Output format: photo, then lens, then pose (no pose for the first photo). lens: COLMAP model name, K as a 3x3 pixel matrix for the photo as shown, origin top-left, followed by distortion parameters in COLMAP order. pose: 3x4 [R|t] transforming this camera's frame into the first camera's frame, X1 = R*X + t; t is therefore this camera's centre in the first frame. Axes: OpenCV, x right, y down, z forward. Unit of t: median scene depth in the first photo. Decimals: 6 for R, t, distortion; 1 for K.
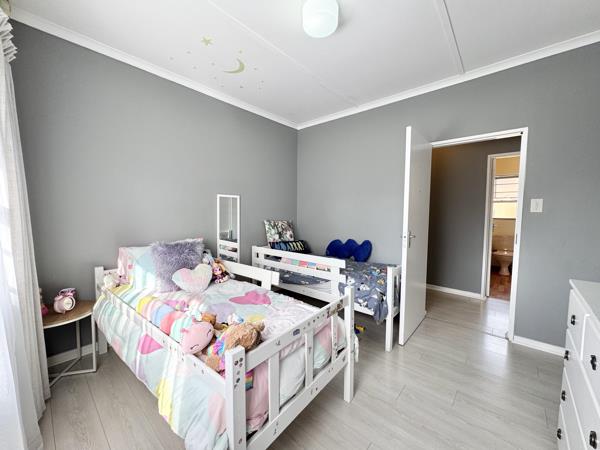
lens RADIAL K [[239.5, 0, 300.0], [0, 239.5, 225.0], [0, 0, 1]] dist [0.000869, -0.000221]
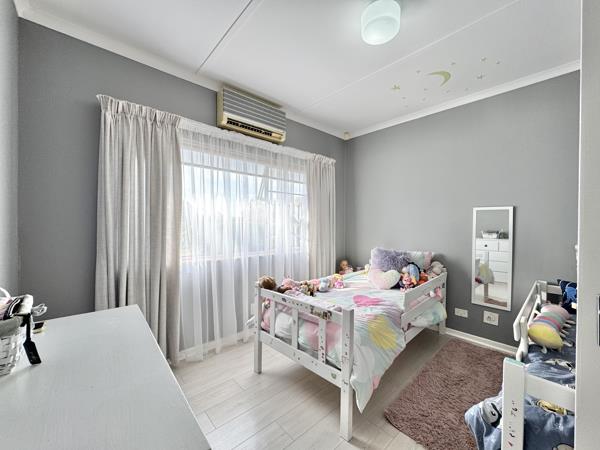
lens RADIAL K [[239.5, 0, 300.0], [0, 239.5, 225.0], [0, 0, 1]] dist [0.000869, -0.000221]
pose [[-0.109115, -0.001475, -0.994028, 1.196345], [-0.070053, 0.997524, 0.006210, -0.053431], [0.991558, 0.070312, -0.108948, 0.949072]]
